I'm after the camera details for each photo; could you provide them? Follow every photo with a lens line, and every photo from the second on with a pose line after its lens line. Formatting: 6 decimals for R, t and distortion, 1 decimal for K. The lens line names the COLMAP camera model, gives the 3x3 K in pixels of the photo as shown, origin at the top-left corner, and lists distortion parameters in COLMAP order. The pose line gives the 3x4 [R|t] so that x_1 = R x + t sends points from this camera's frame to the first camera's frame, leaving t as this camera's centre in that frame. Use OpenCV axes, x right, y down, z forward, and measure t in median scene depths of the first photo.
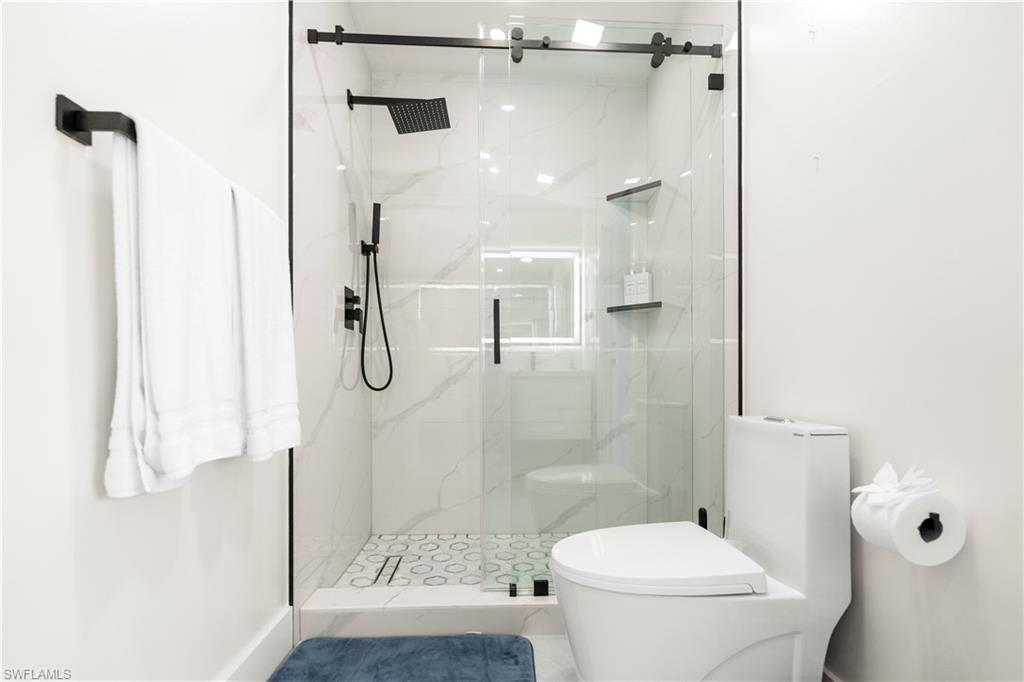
lens RADIAL K [[445.1, 0, 512.0], [0, 445.1, 341.0], [0, 0, 1]] dist [0.001849, 0.000066]
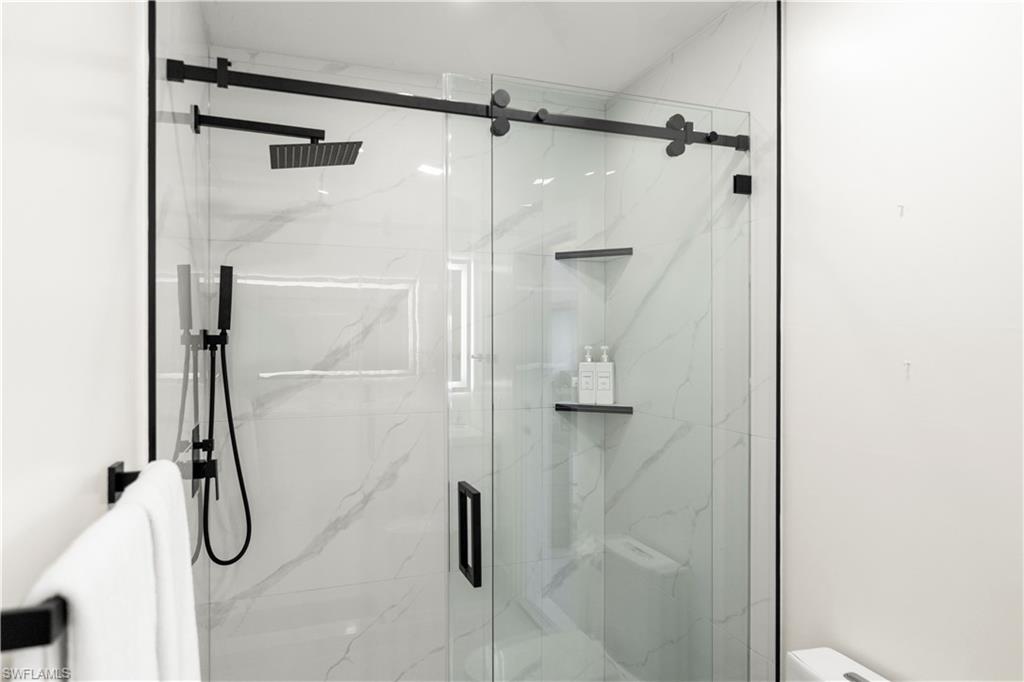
lens RADIAL K [[609.0, 0, 512.0], [0, 609.0, 341.0], [0, 0, 1]] dist [0.001062, 0.000243]
pose [[0.960496, 0.001044, 0.278291, -0.159042], [-0.003256, 0.999967, 0.007486, -0.216920], [-0.278274, -0.008097, 0.960468, 0.056273]]
